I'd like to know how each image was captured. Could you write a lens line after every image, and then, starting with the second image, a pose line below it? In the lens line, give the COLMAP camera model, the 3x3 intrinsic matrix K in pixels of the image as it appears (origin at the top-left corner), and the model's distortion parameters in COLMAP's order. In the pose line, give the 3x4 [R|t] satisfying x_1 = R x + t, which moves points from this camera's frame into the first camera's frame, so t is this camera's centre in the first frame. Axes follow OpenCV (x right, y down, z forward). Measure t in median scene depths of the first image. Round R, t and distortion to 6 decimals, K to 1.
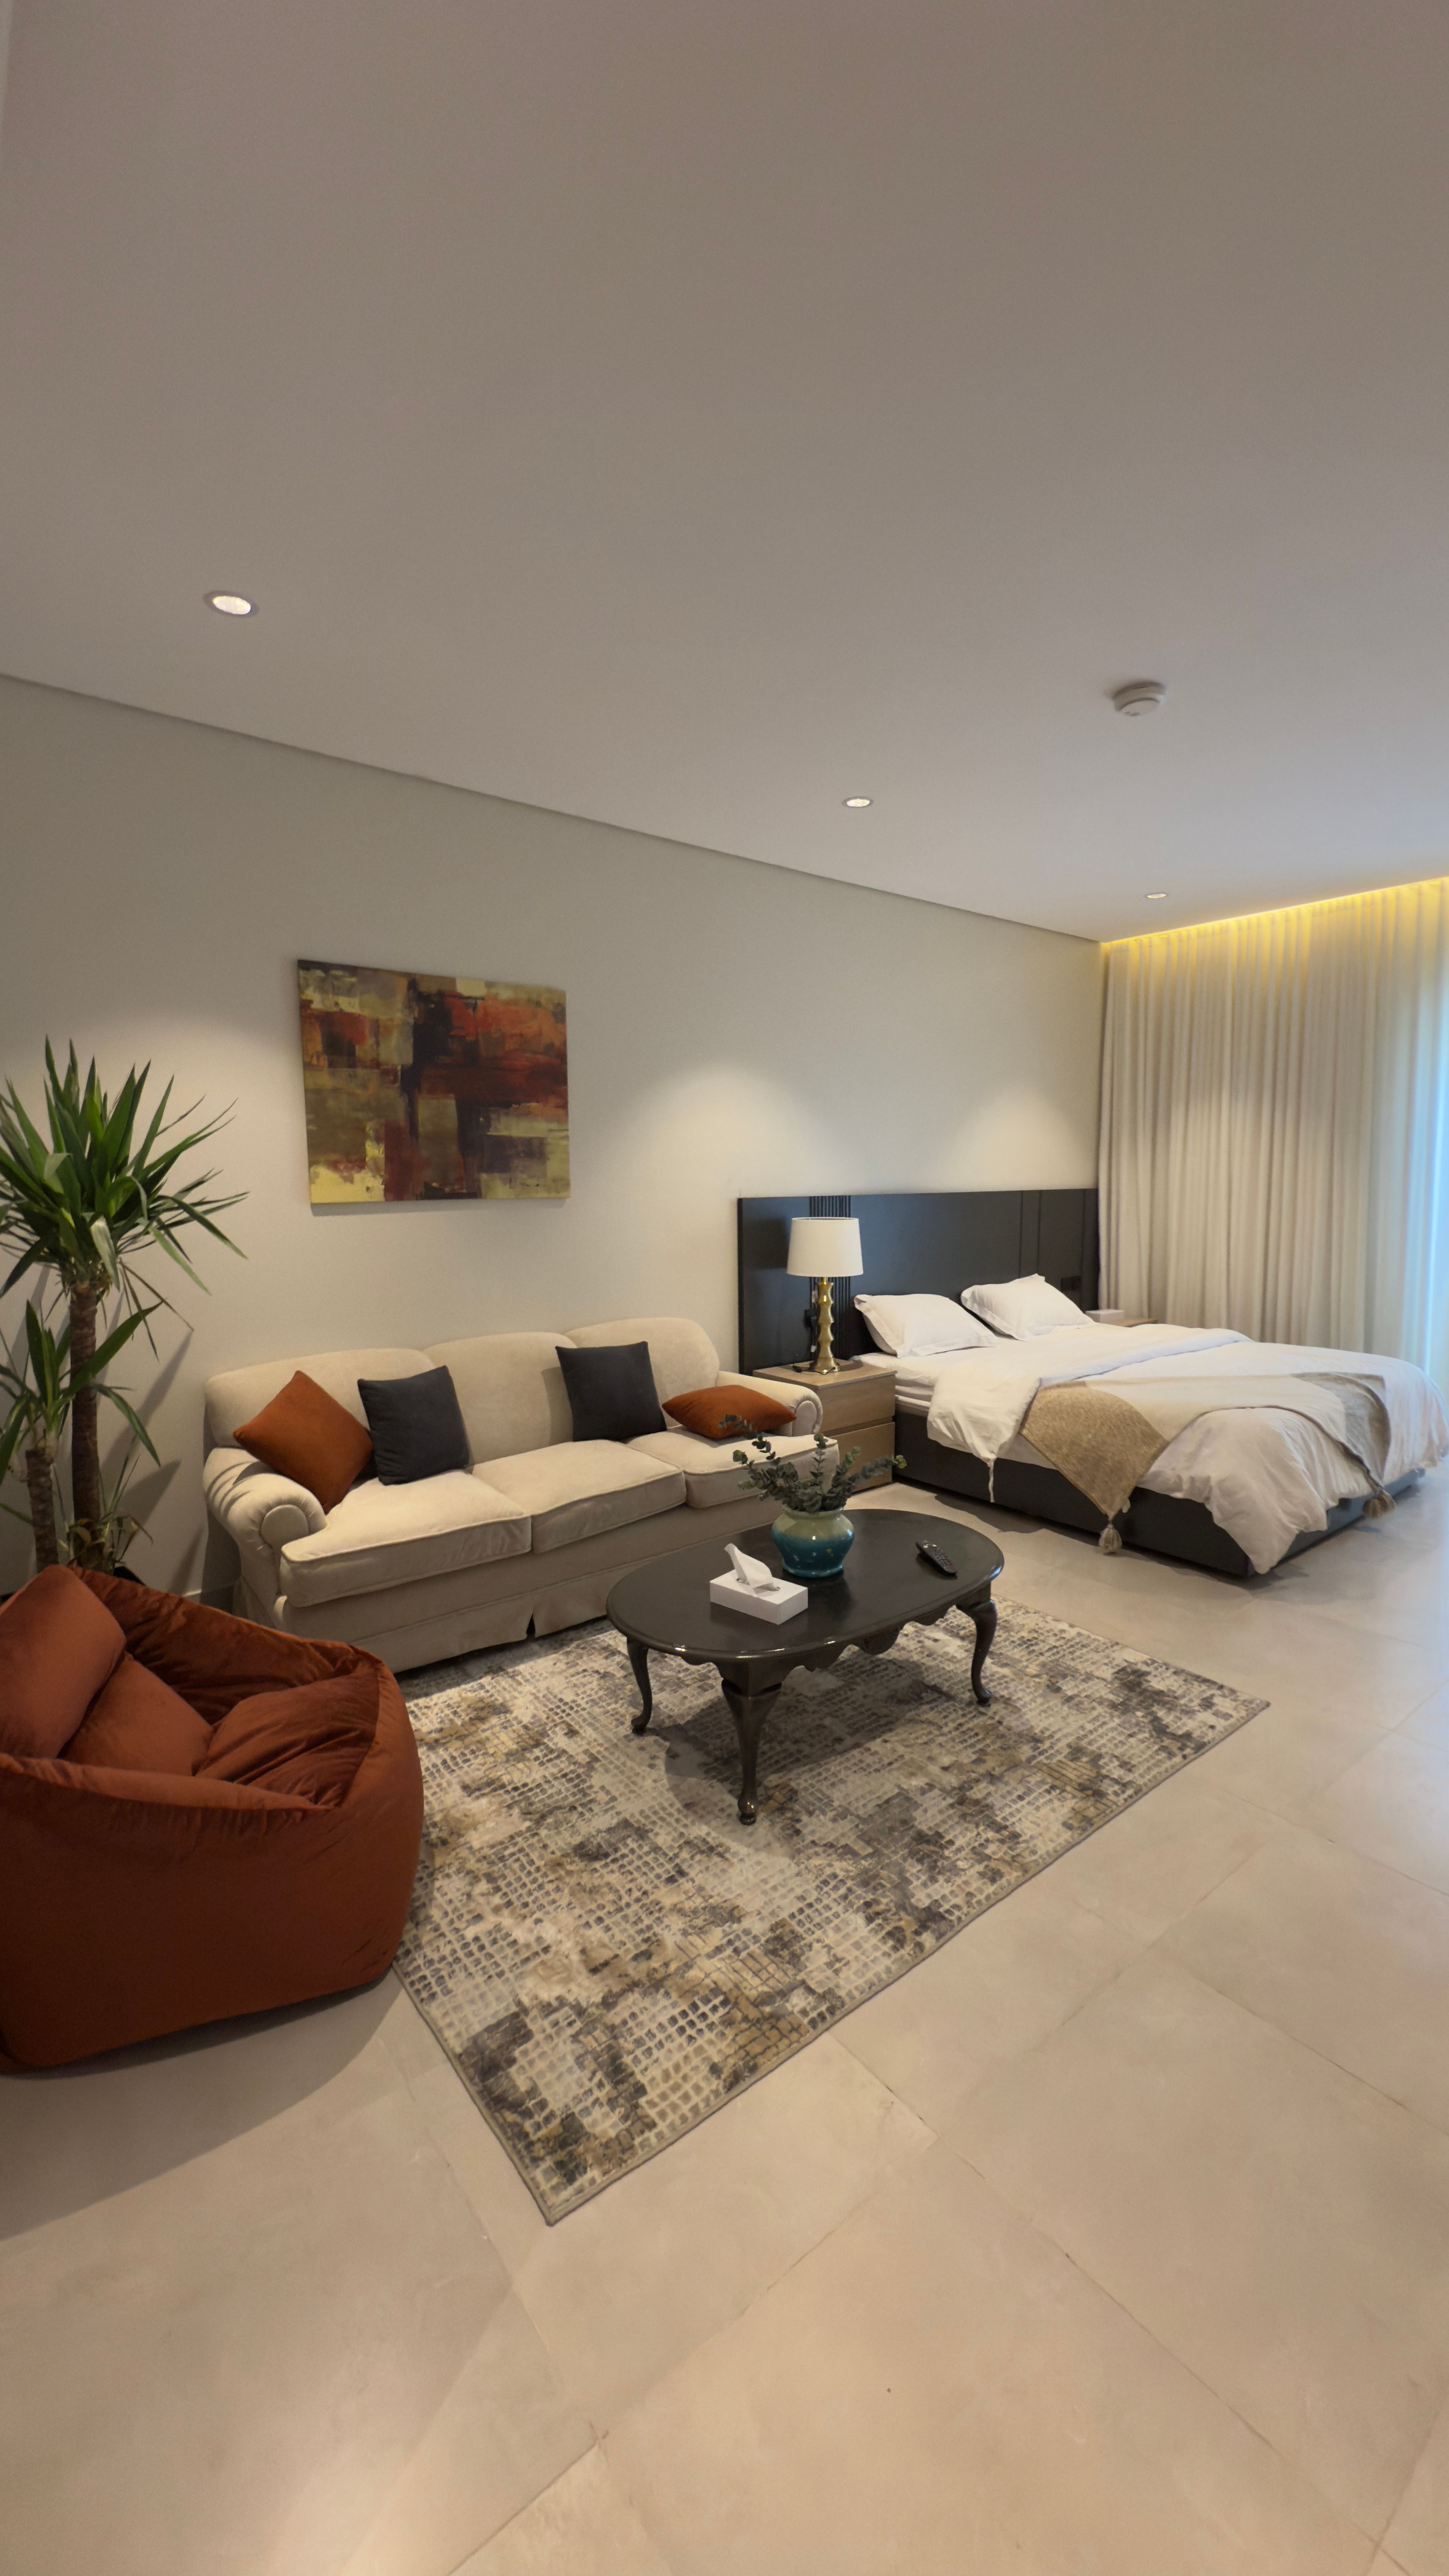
lens RADIAL K [[1027.2, 0, 724.5], [0, 1027.2, 1288.0], [0, 0, 1]] dist [0.001571, 0.000004]
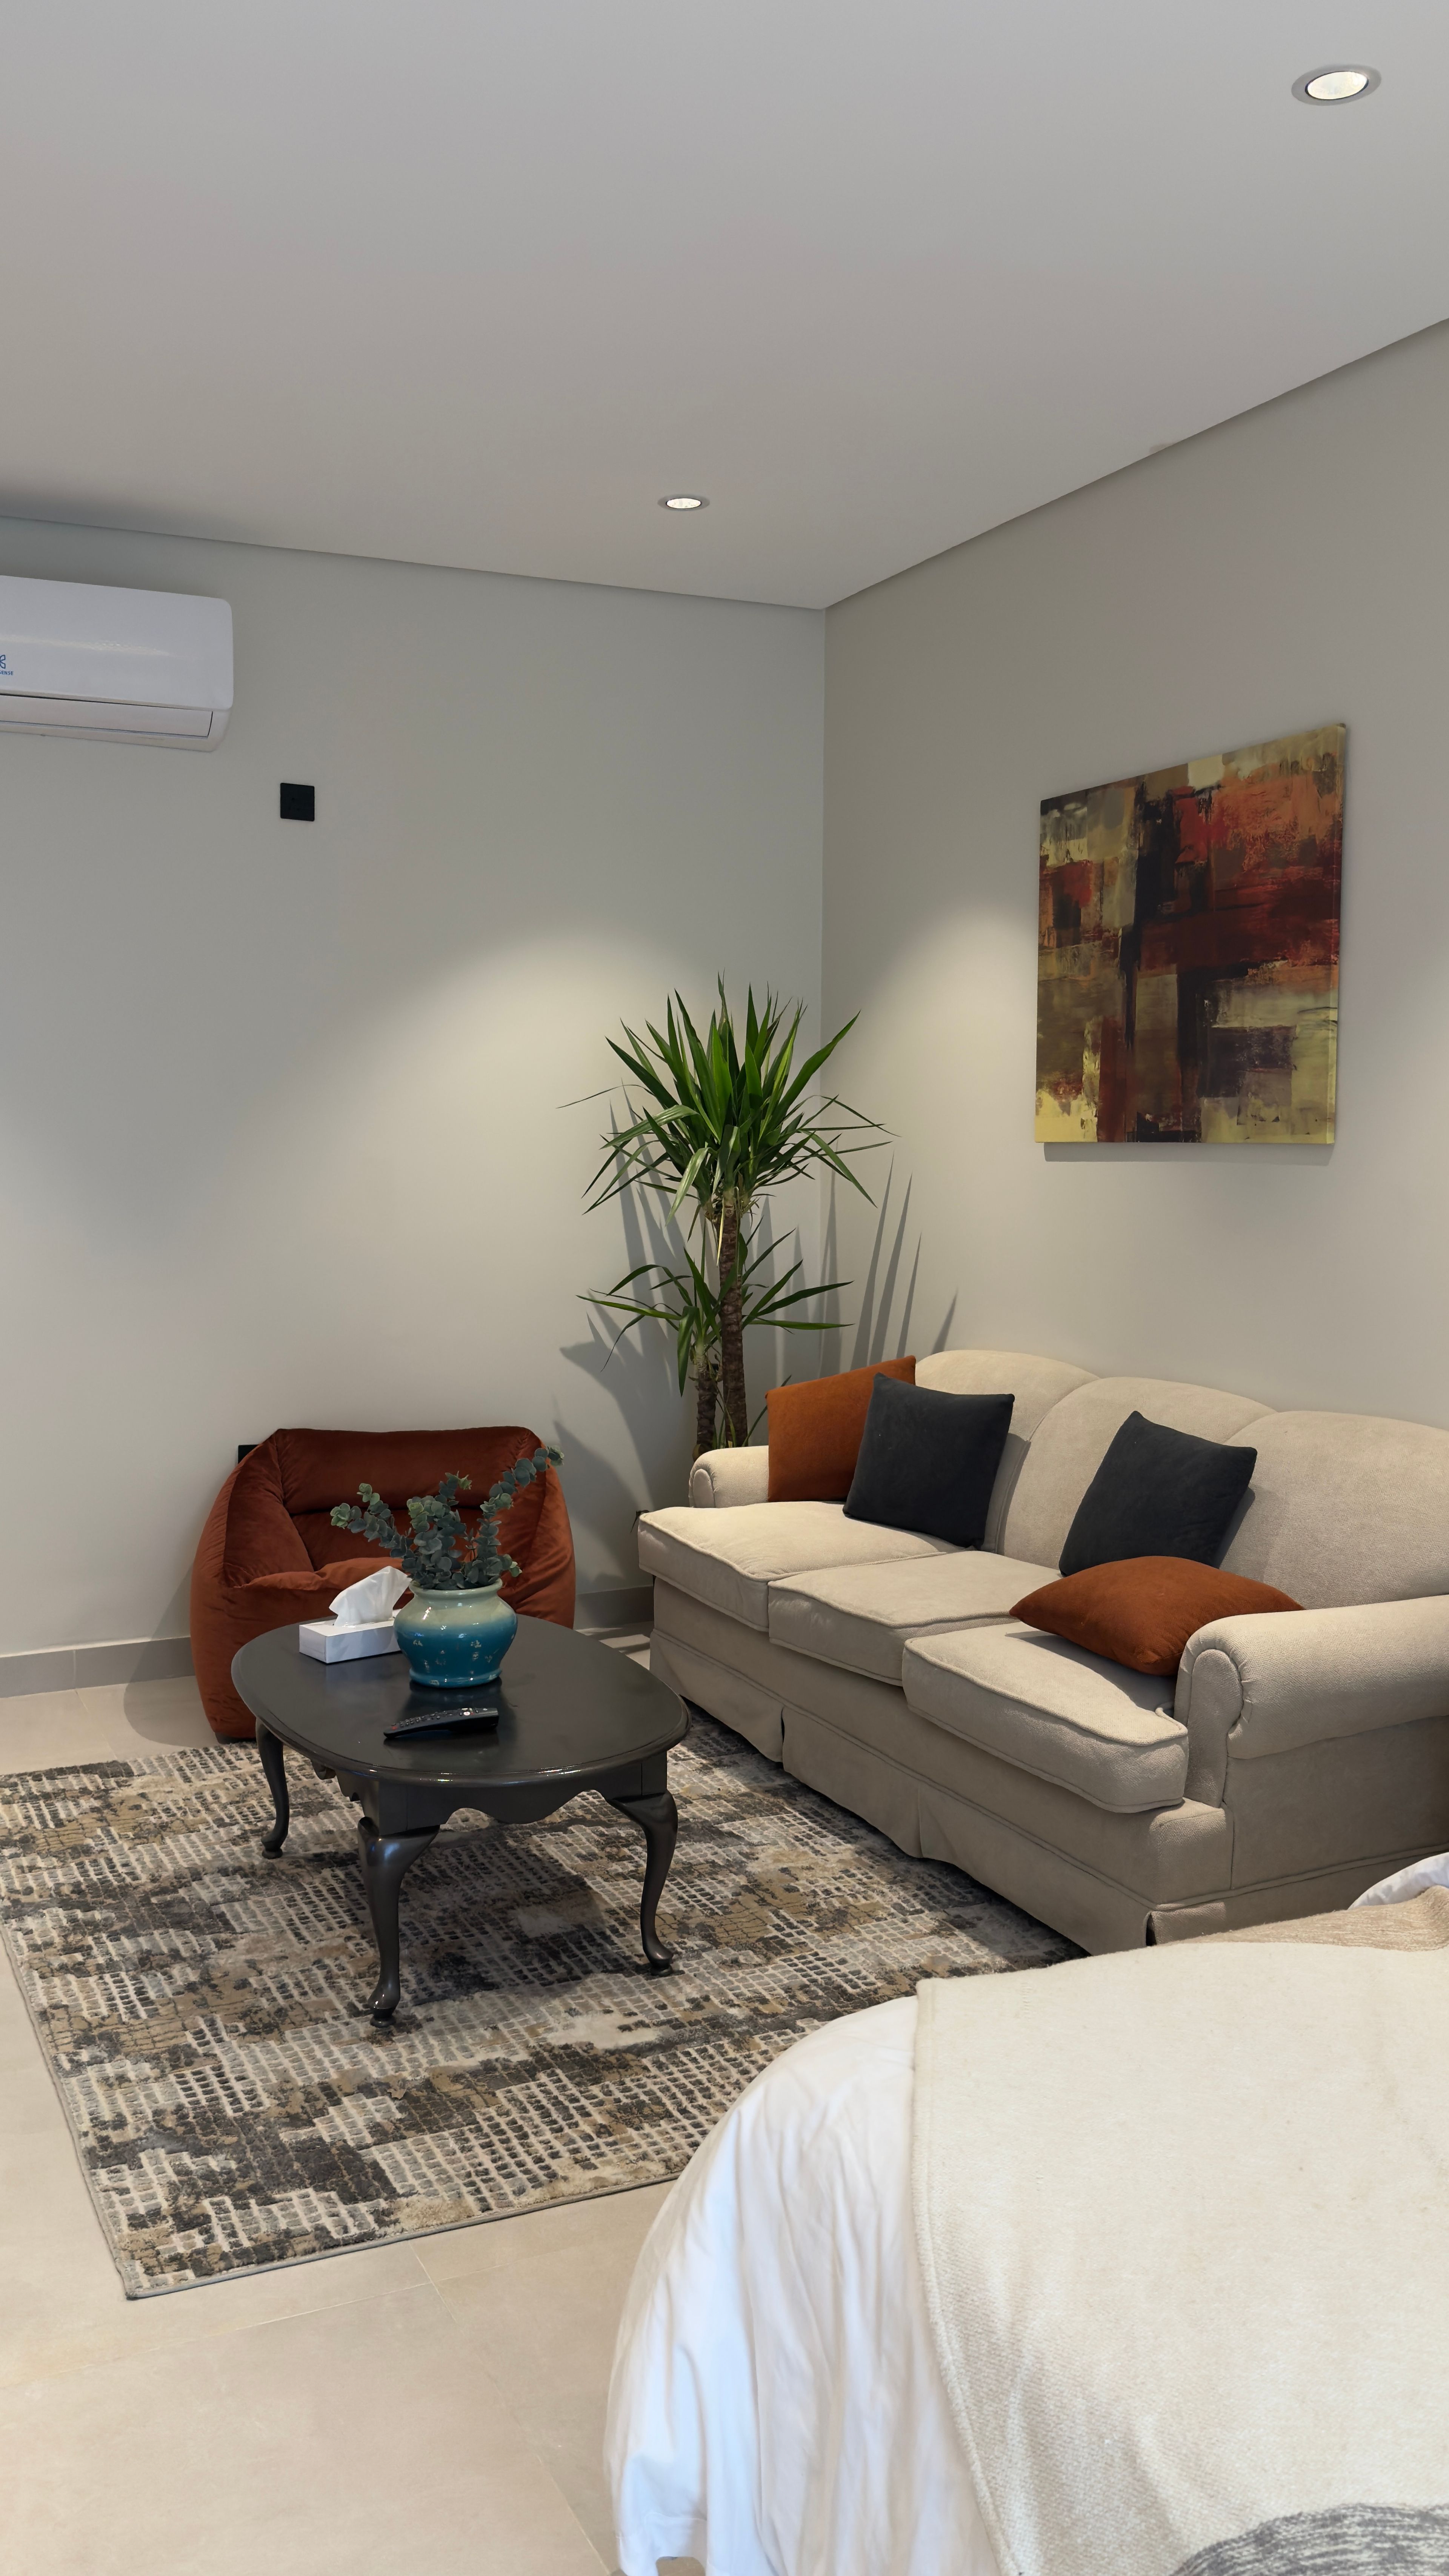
lens RADIAL K [[2105.2, 0, 724.5], [0, 2105.2, 1288.0], [0, 0, 1]] dist [0.102272, -0.002752]
pose [[-0.236465, 0.084066, -0.967996, 1.018807], [-0.100430, 0.988799, 0.110407, -0.116400], [0.966436, 0.123324, -0.225374, 1.077081]]
